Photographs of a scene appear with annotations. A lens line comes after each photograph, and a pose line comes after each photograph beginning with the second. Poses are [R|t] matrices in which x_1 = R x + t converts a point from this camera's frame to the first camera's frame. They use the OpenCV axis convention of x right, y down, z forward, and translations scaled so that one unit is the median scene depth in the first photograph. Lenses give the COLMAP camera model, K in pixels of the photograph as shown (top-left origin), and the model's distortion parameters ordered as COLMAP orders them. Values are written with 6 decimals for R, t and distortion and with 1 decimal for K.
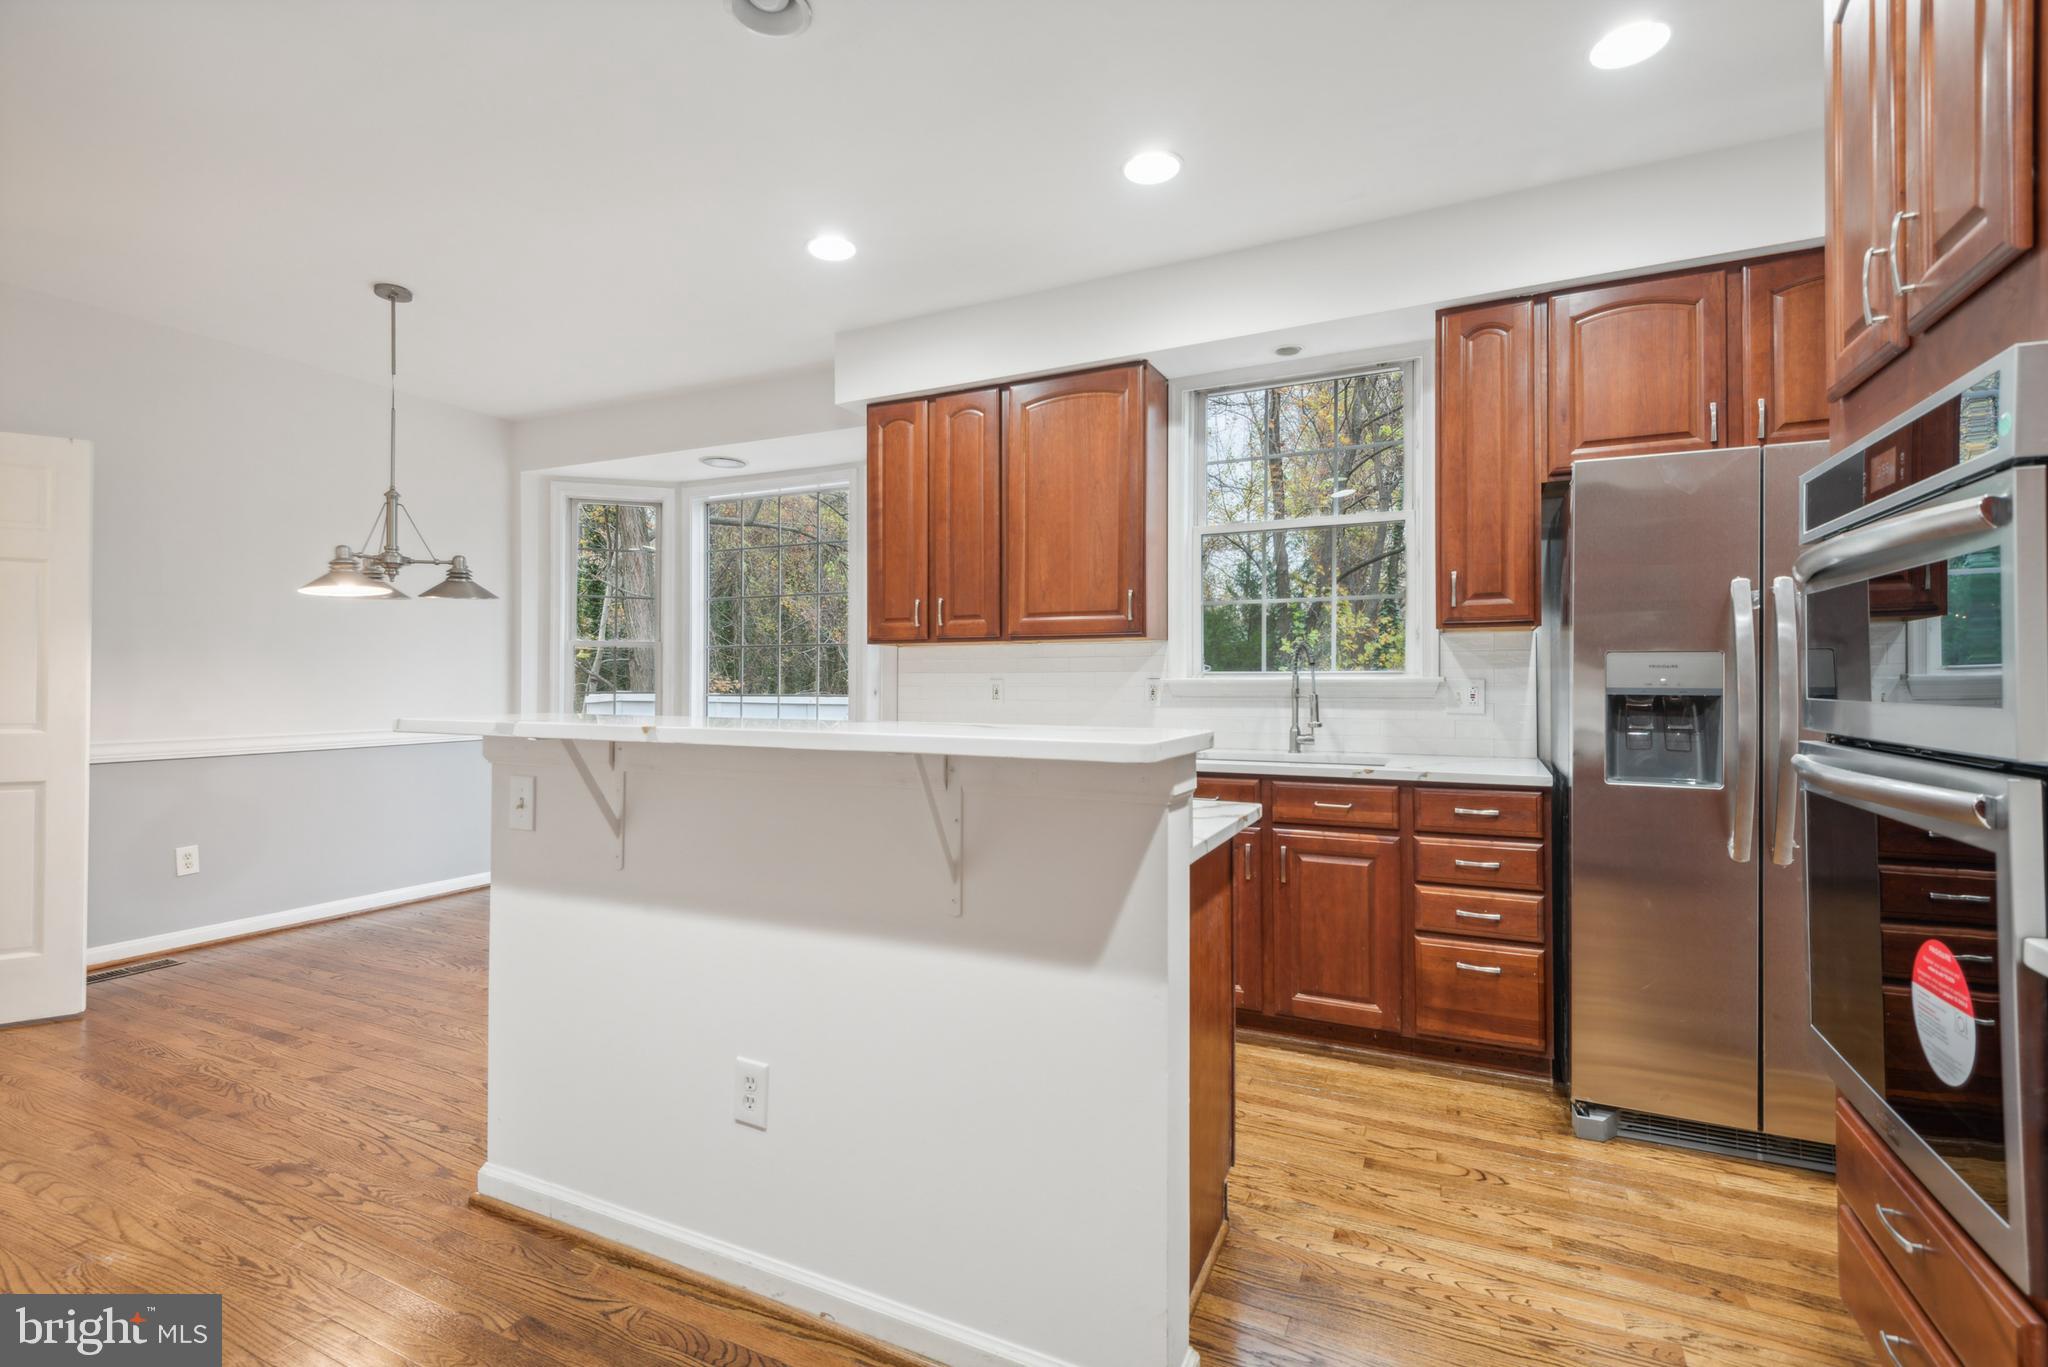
lens RADIAL K [[935.2, 0, 1033.1], [0, 935.2, 677.4], [0, 0, 1]] dist [0.010244, -0.006365]
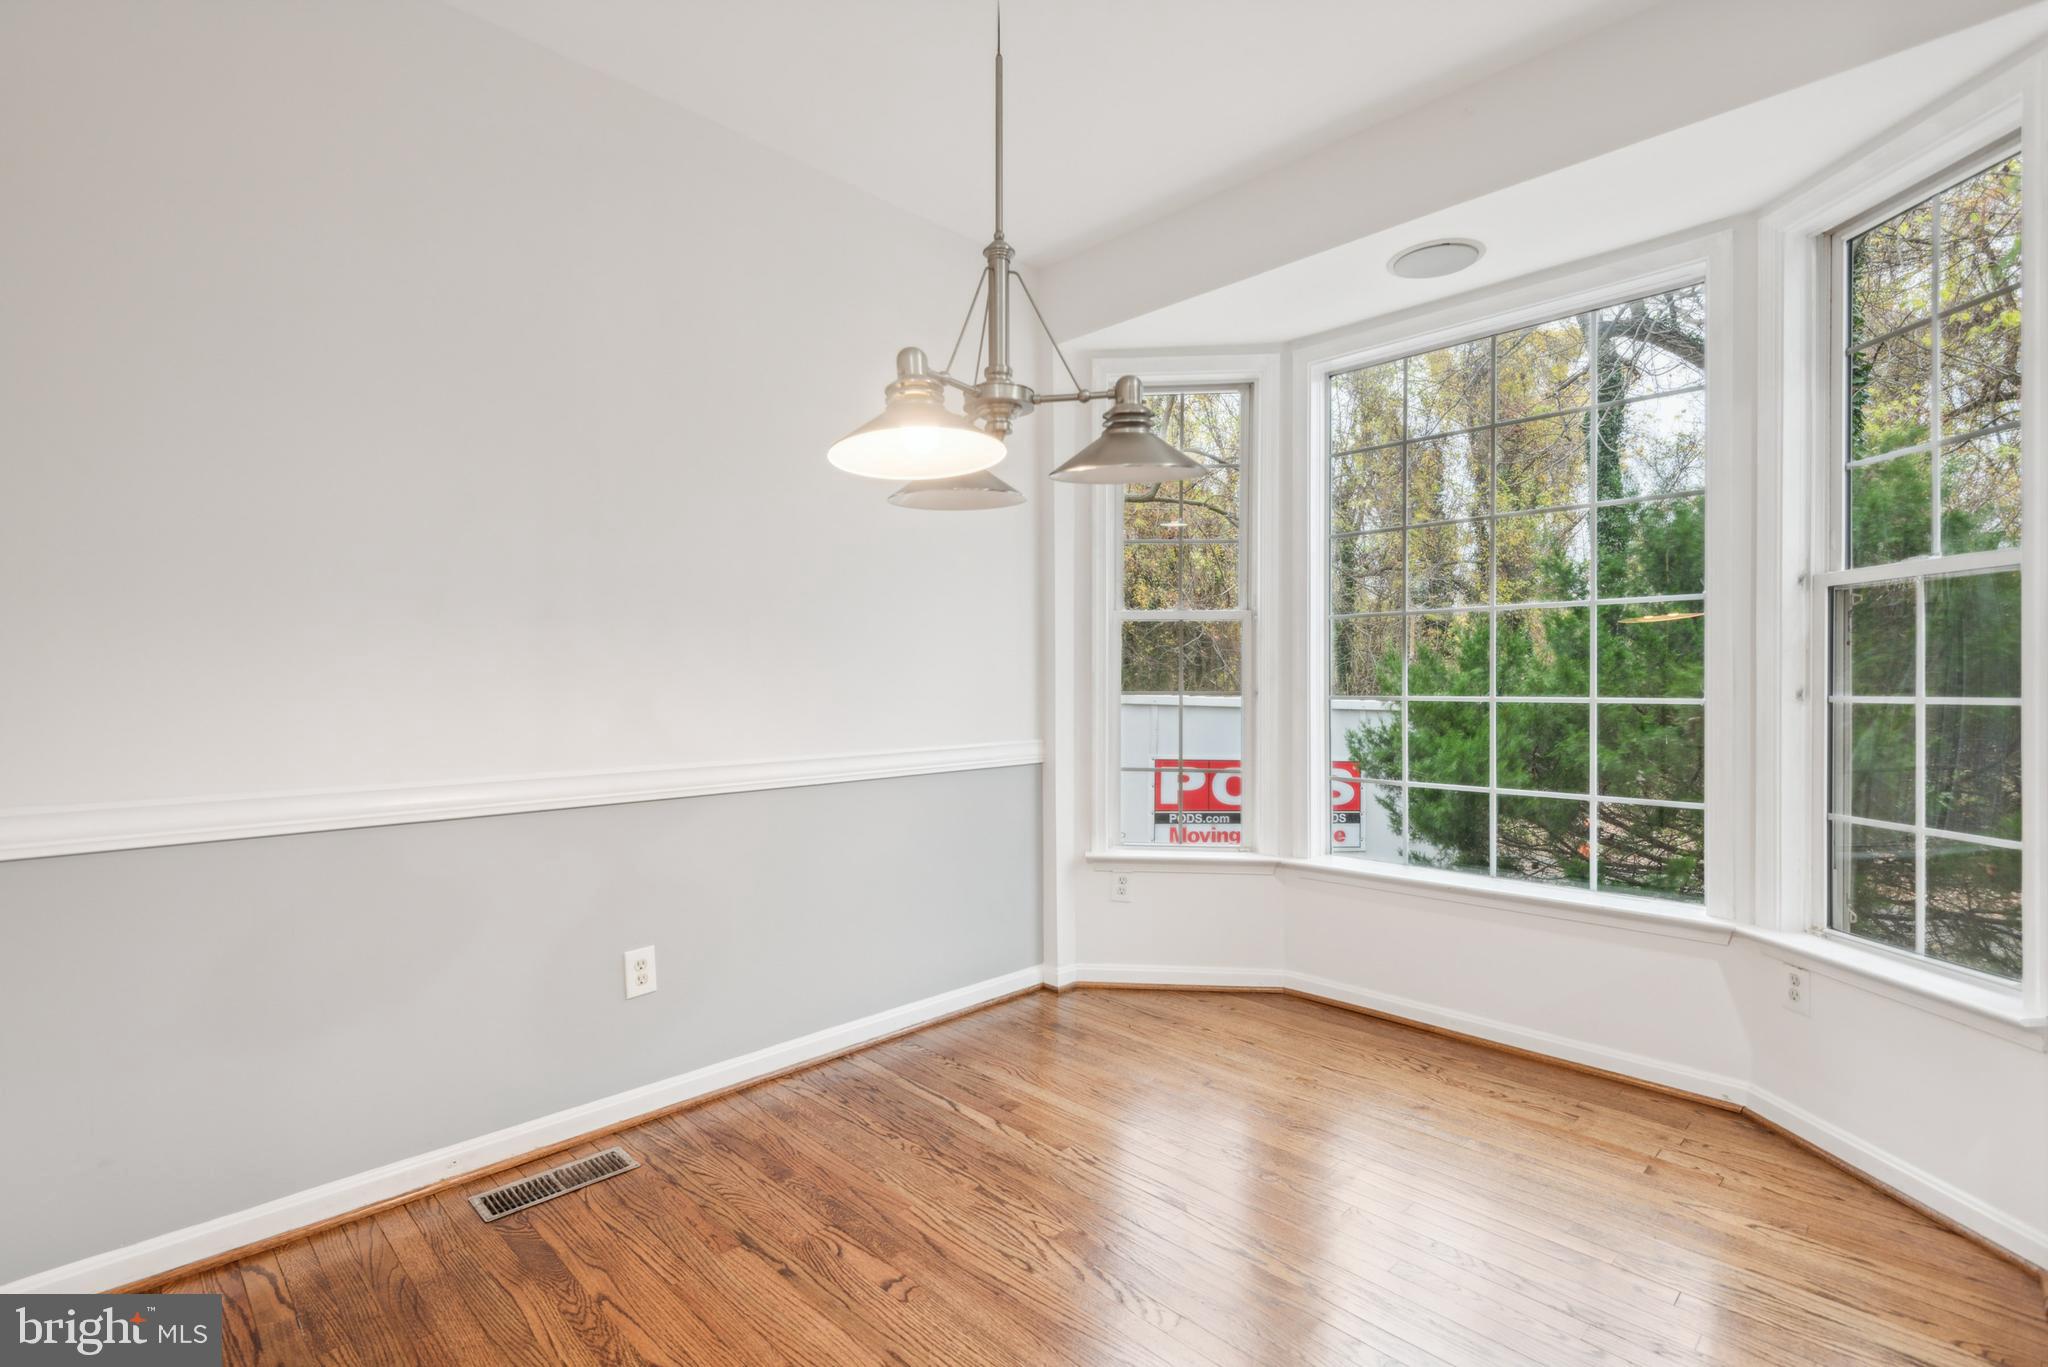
lens RADIAL K [[935.2, 0, 1011.5], [0, 935.2, 670.3], [0, 0, 1]] dist [0.010244, -0.006365]
pose [[0.936690, -0.012897, -0.349923, -0.515892], [0.010588, 0.999908, -0.008509, 0.009152], [0.350001, 0.004265, 0.936740, 0.576430]]
